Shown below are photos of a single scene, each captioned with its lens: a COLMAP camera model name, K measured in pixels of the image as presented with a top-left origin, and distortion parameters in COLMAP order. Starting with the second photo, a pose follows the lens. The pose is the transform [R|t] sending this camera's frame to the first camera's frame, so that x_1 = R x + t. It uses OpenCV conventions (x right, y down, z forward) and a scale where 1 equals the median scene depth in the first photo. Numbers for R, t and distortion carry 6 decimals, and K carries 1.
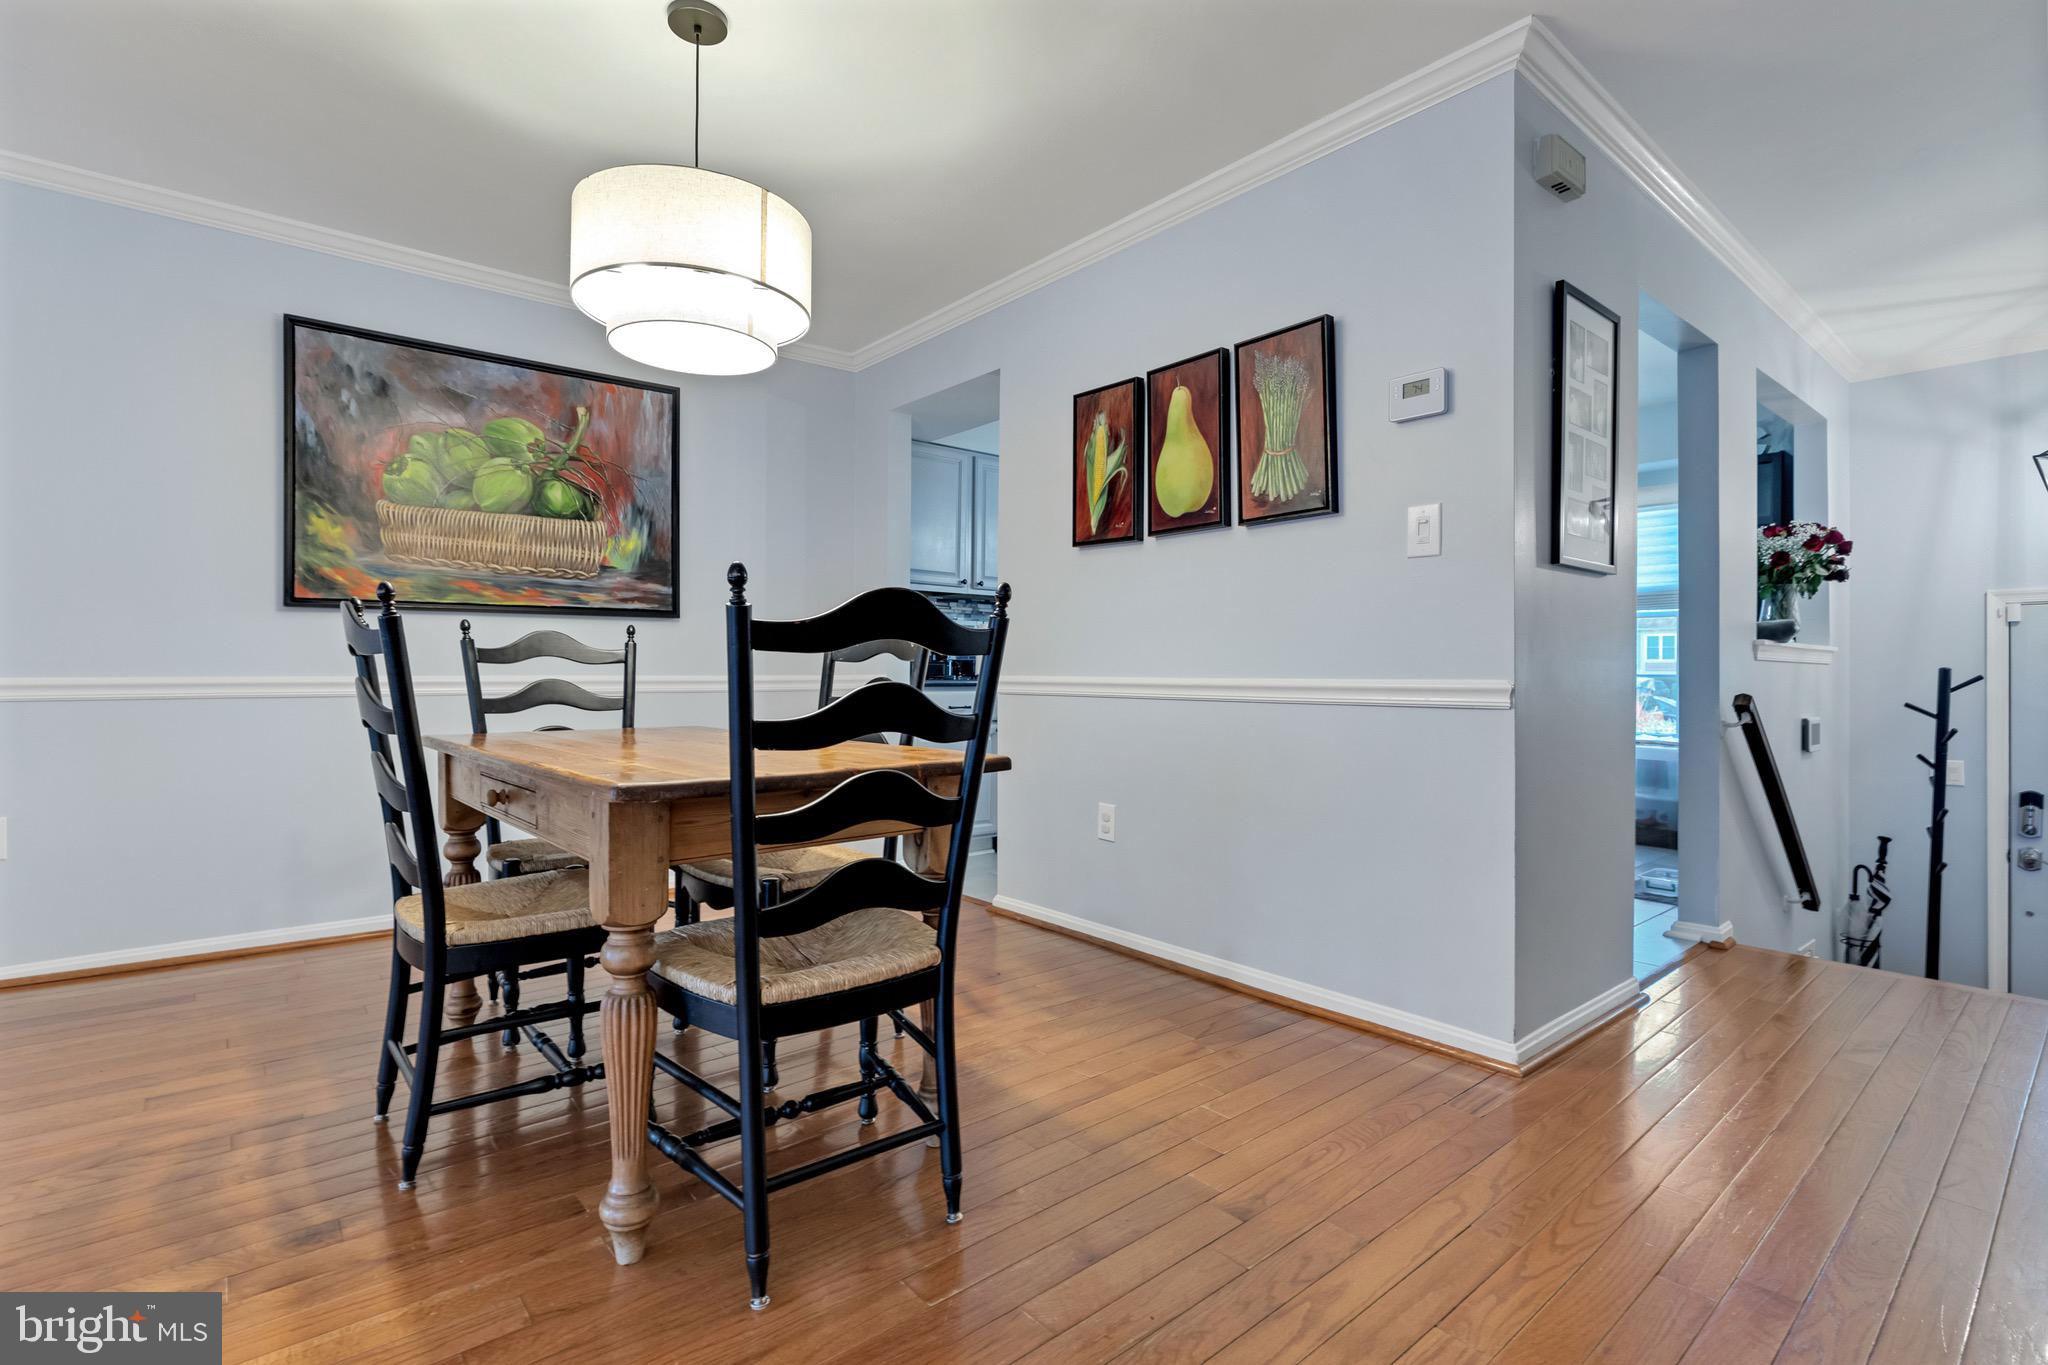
lens RADIAL K [[931.3, 0, 1058.7], [0, 931.3, 667.2], [0, 0, 1]] dist [-0.005734, 0.001255]
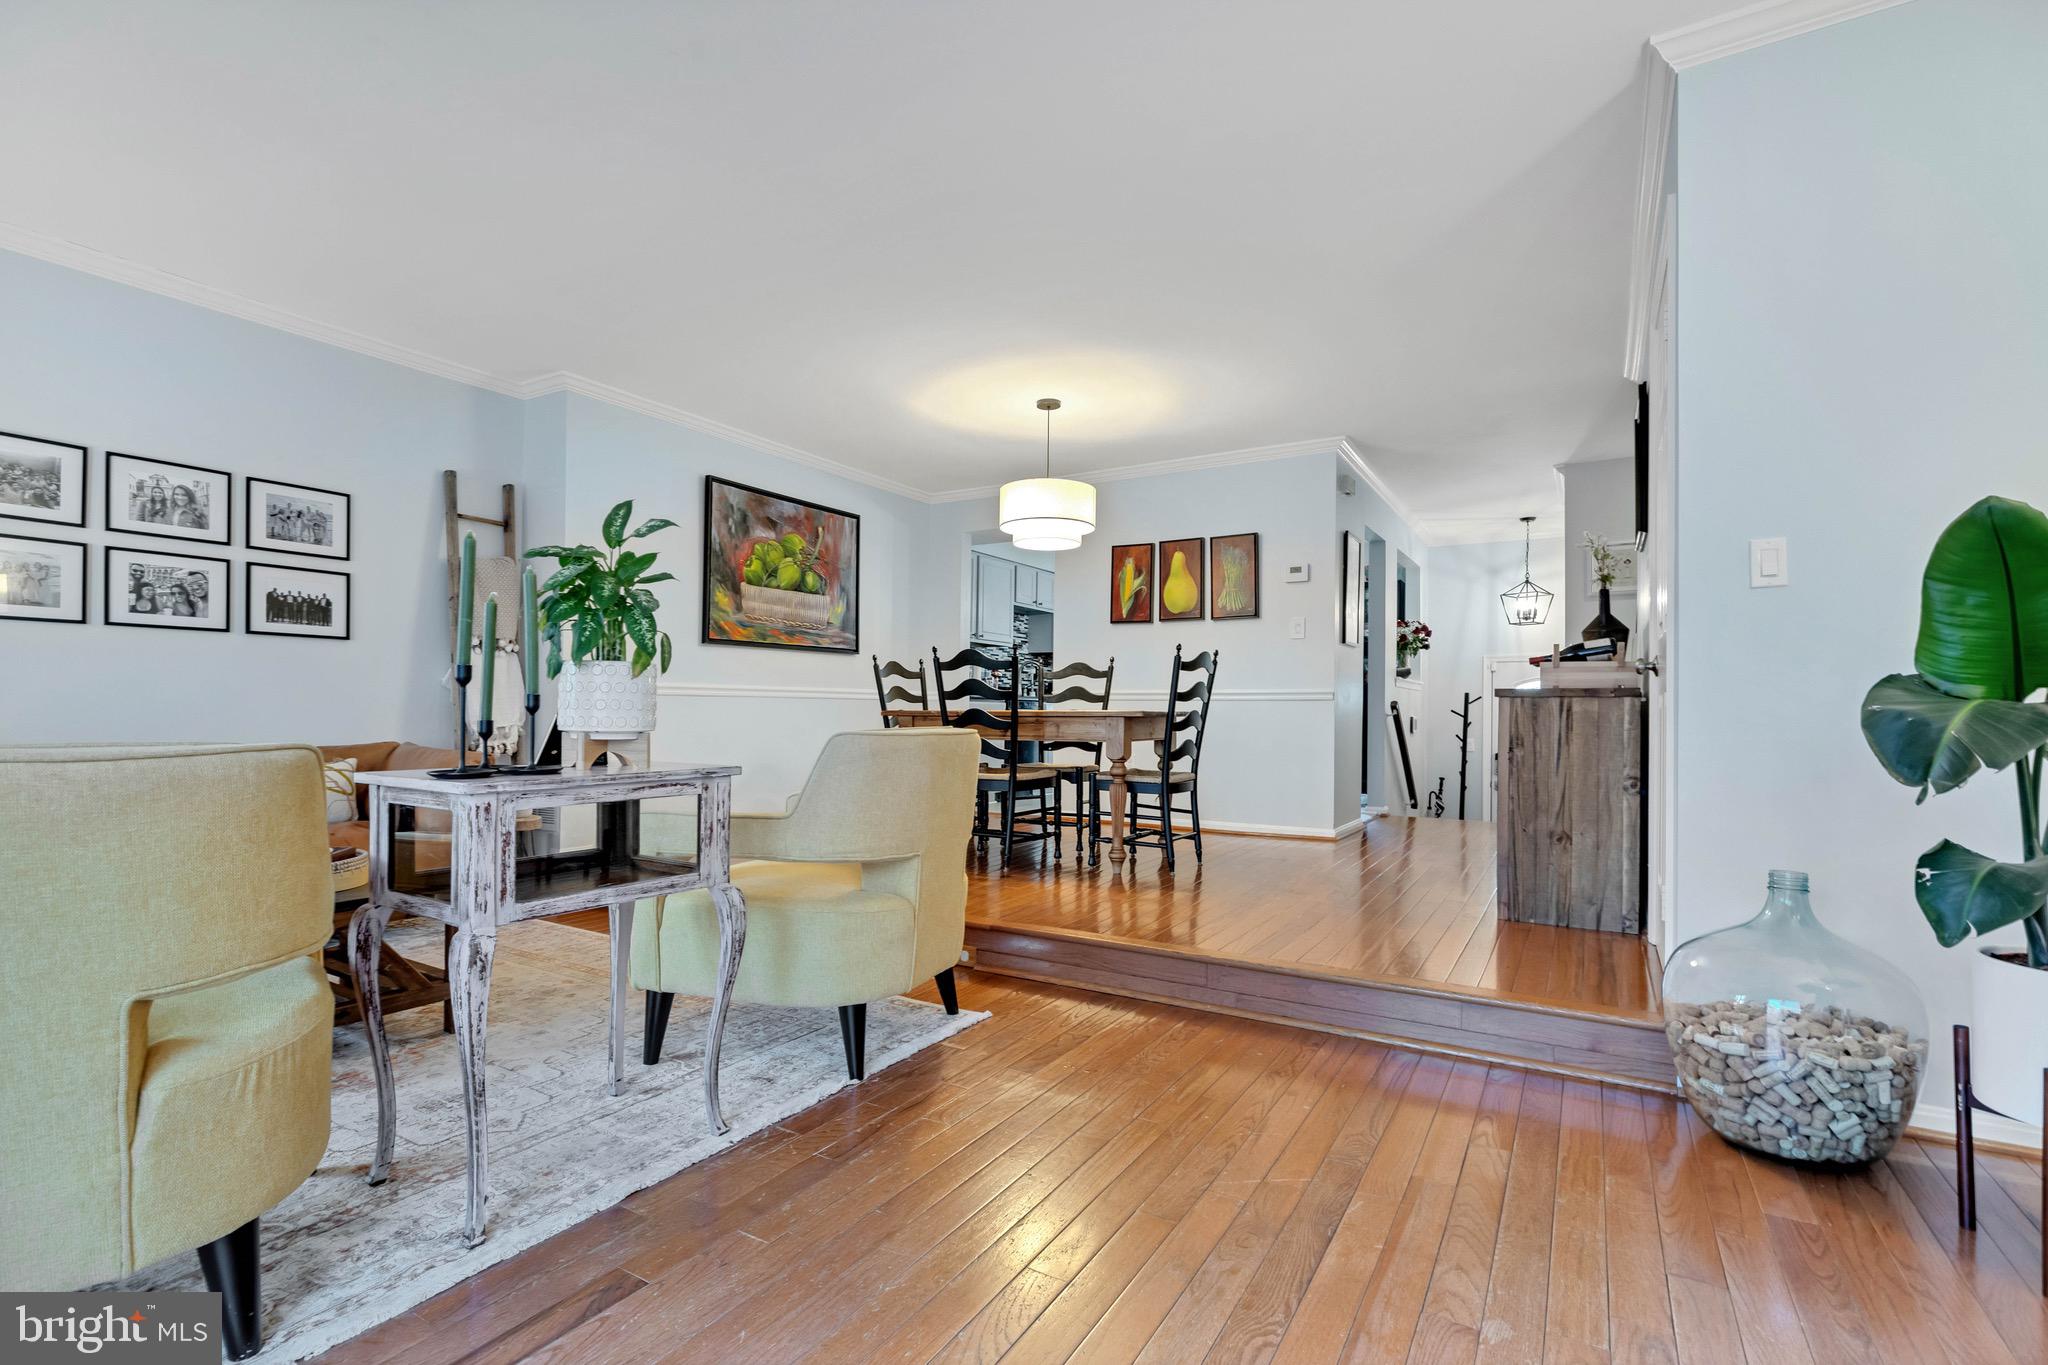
lens RADIAL K [[931.3, 0, 1036.2], [0, 931.3, 712.9], [0, 0, 1]] dist [-0.005734, 0.001255]
pose [[0.945533, 0.002845, 0.325513, -0.764586], [-0.005192, 0.999966, 0.006341, 0.046368], [-0.325484, -0.007686, 0.945516, -0.791292]]
